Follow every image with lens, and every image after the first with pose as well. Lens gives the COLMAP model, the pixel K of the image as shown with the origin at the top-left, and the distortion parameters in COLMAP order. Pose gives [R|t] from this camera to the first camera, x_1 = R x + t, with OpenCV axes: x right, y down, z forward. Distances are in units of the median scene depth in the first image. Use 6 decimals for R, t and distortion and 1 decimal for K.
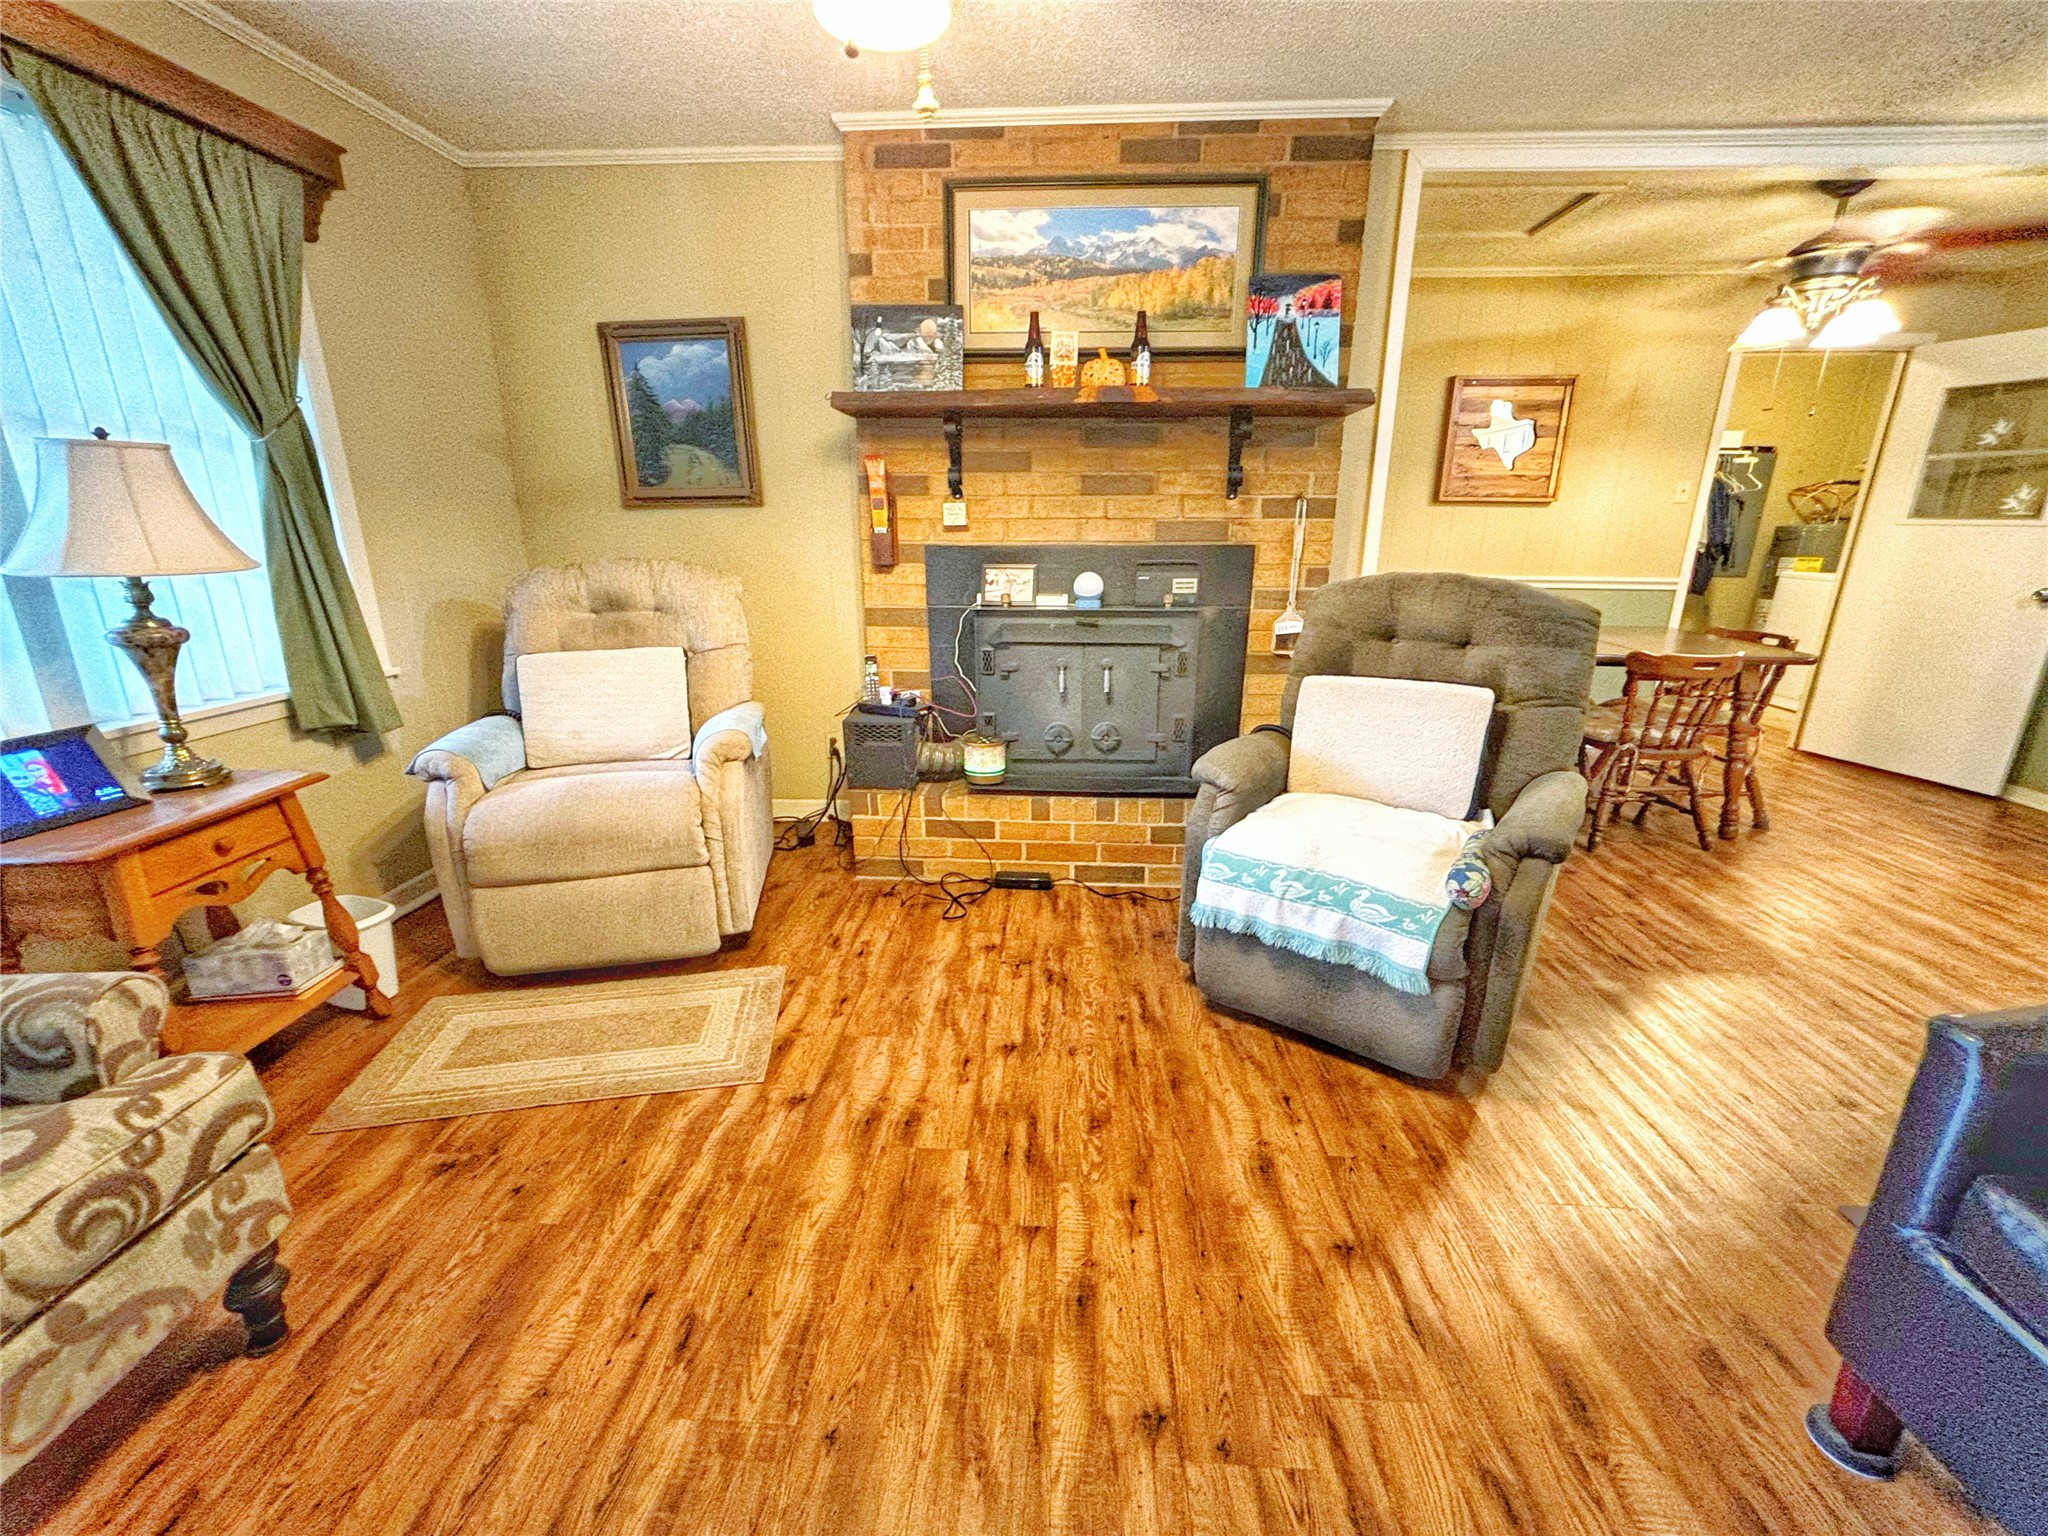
lens RADIAL K [[829.2, 0, 1027.7], [0, 829.2, 771.6], [0, 0, 1]] dist [-0.010000, 0.000692]
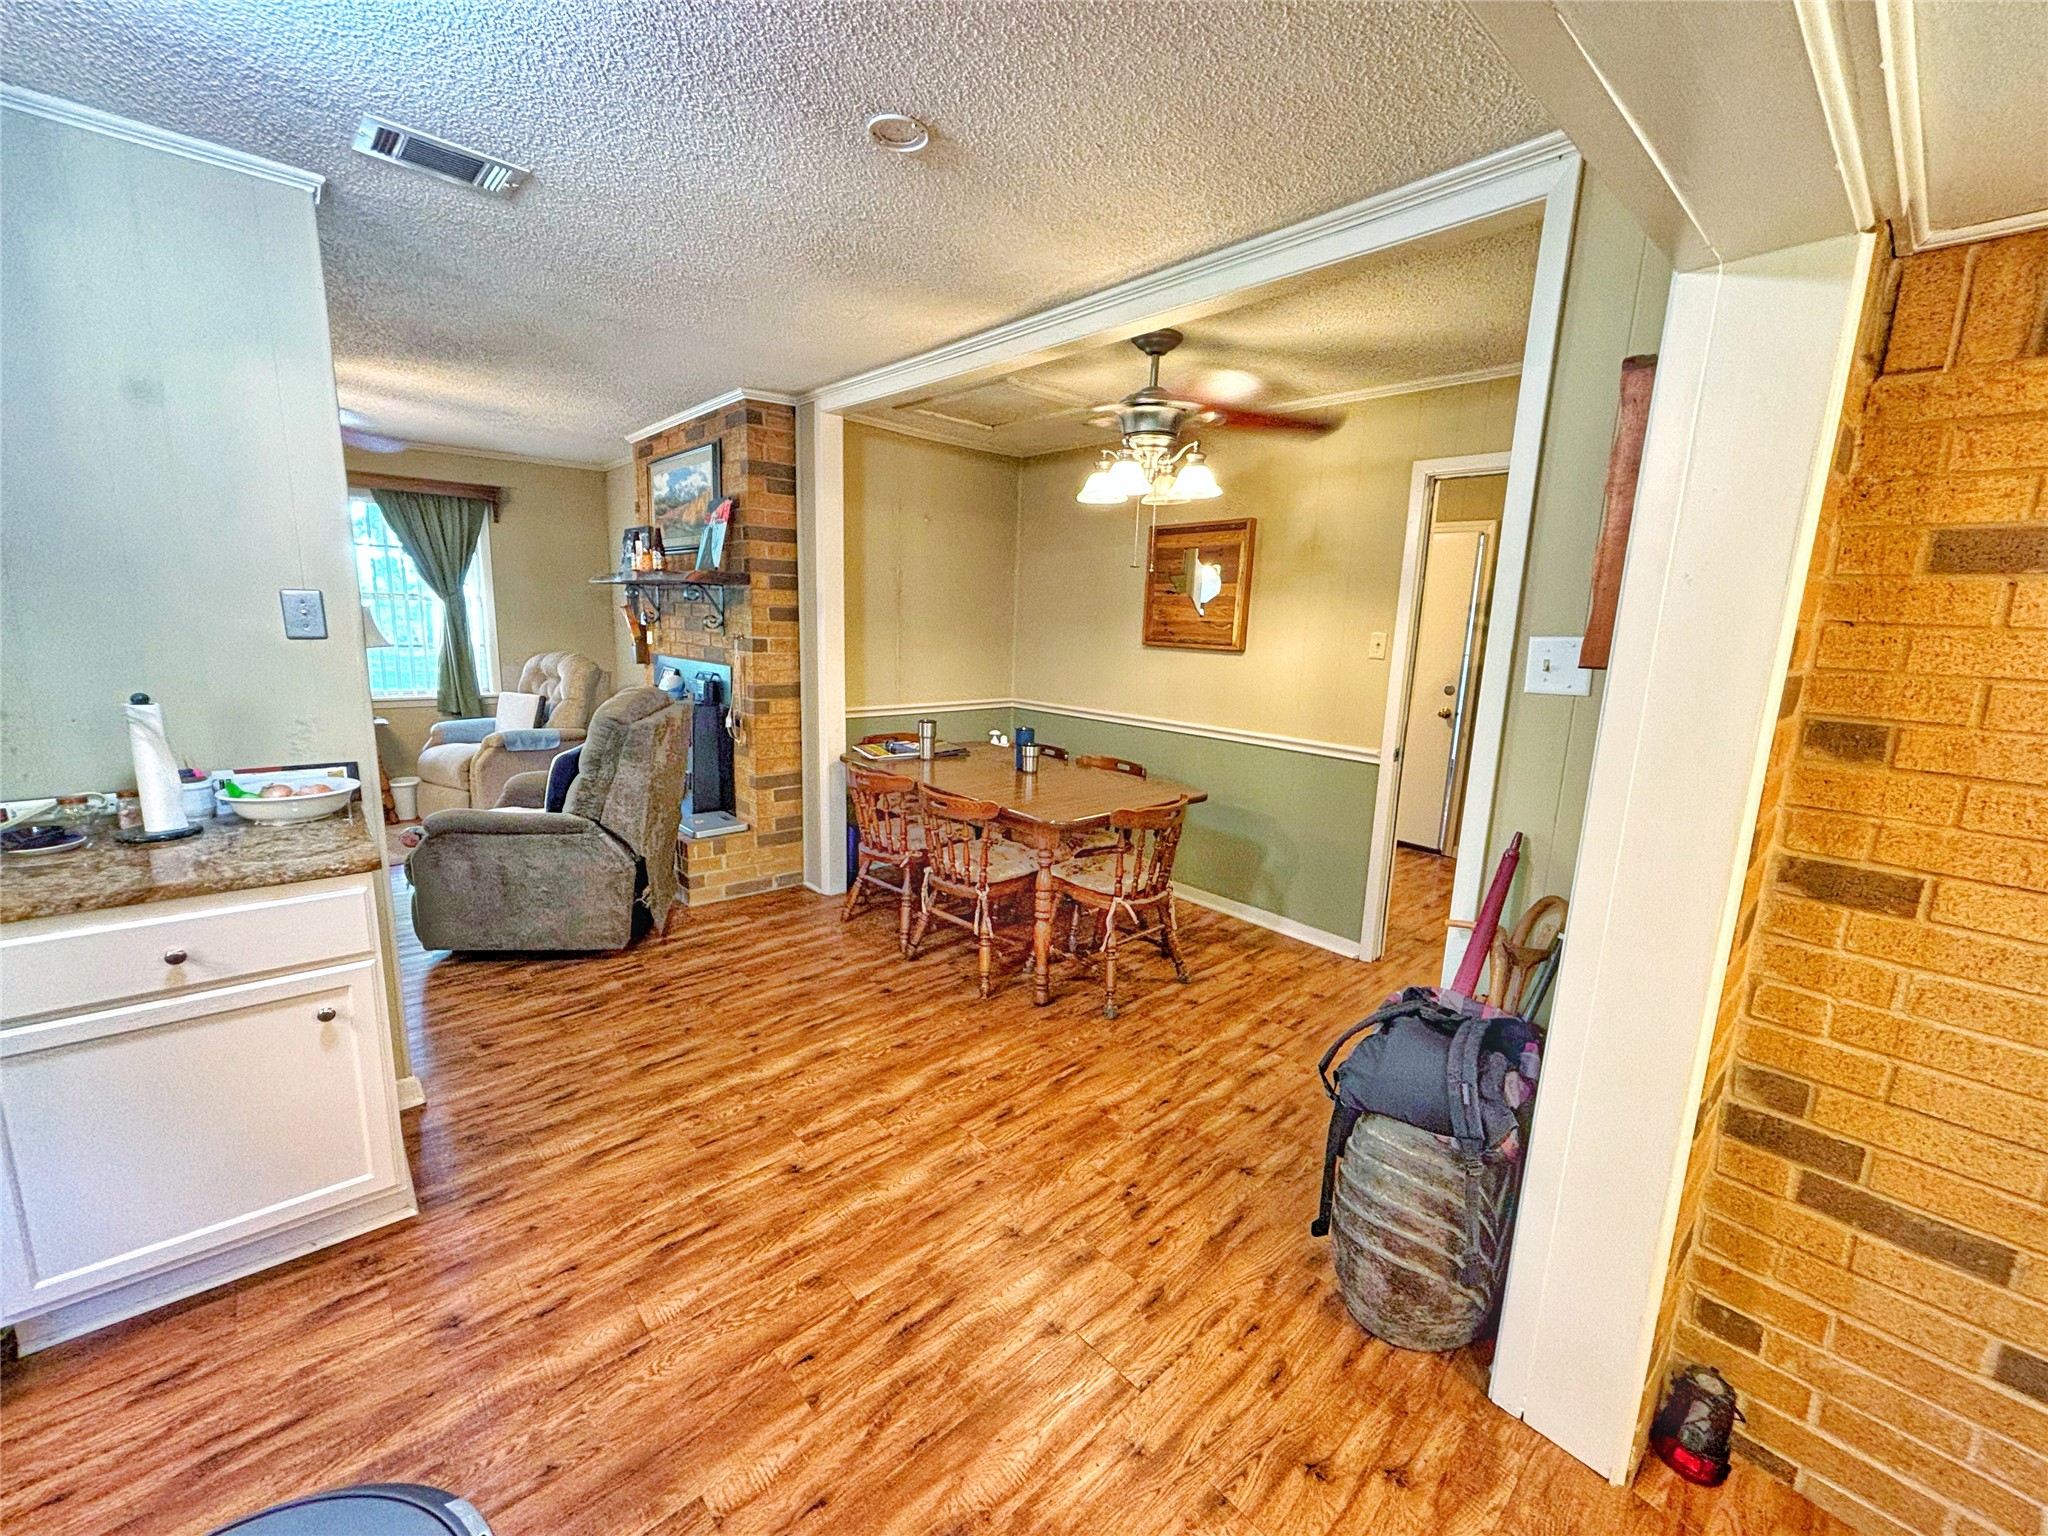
lens RADIAL K [[829.2, 0, 1027.7], [0, 829.2, 771.6], [0, 0, 1]] dist [-0.010000, 0.000692]
pose [[0.713504, 0.148263, -0.684784, 1.849273], [-0.234289, 0.971581, -0.033757, -0.183217], [0.660318, 0.184523, 0.727964, 0.337240]]
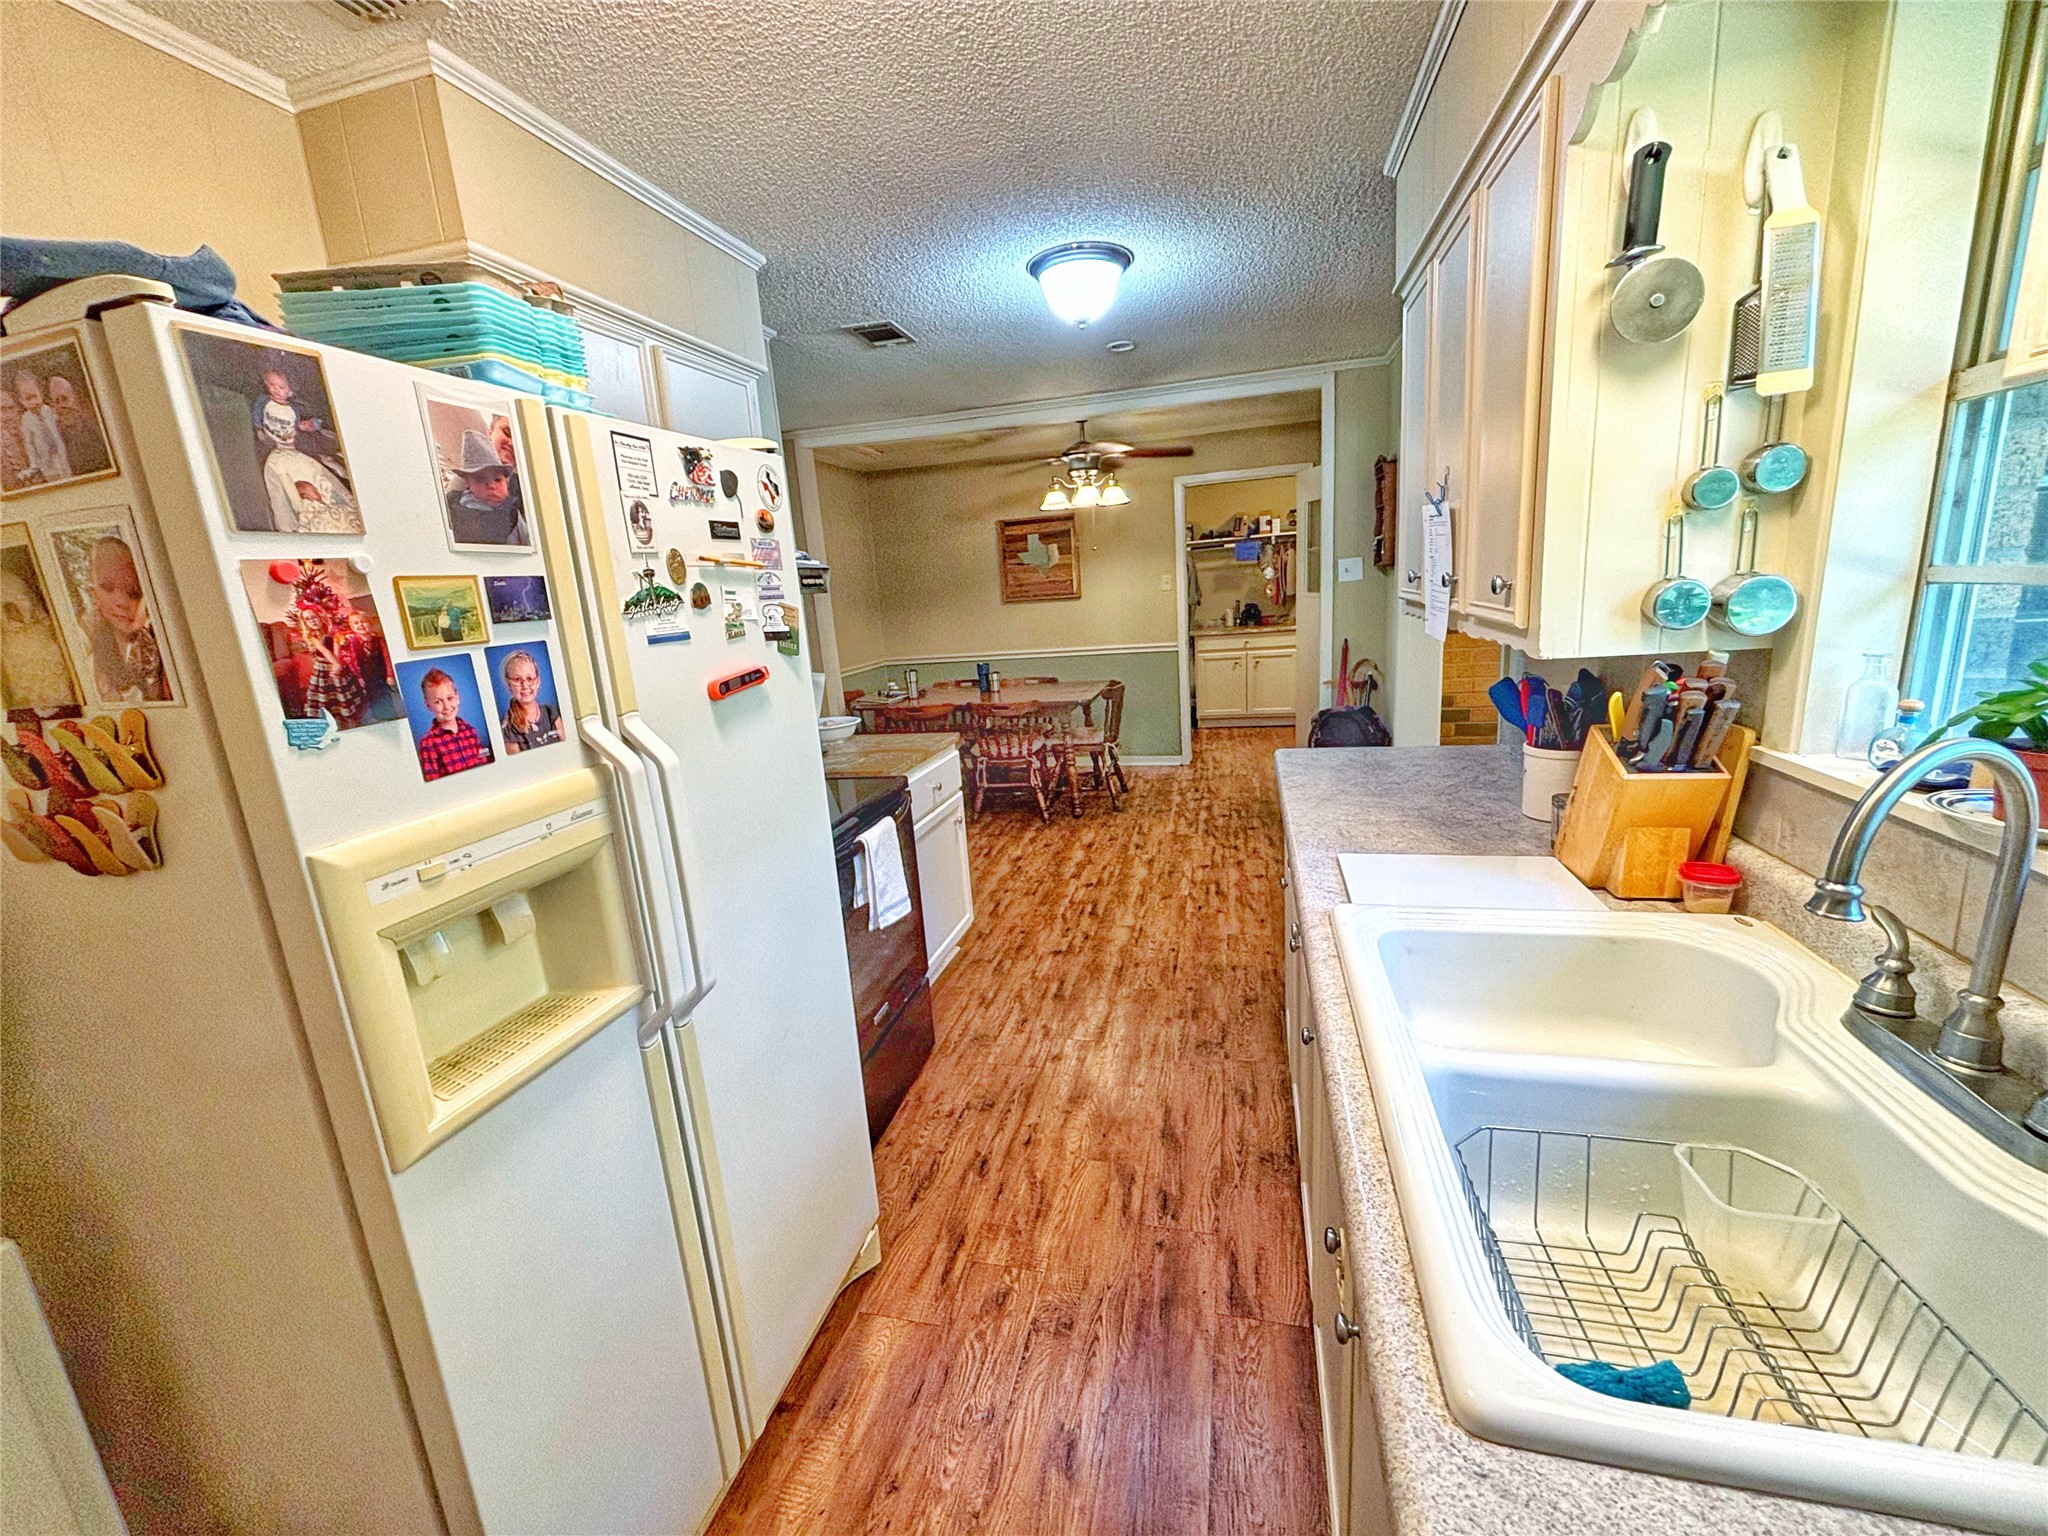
lens RADIAL K [[834.0, 0, 1015.0], [0, 834.0, 765.3], [0, 0, 1]] dist [-0.015452, 0.000049]
pose [[0.977108, -0.033587, -0.210078, 1.363096], [0.017306, 0.996735, -0.078864, 0.134795], [0.212041, 0.073423, 0.974499, -0.701356]]
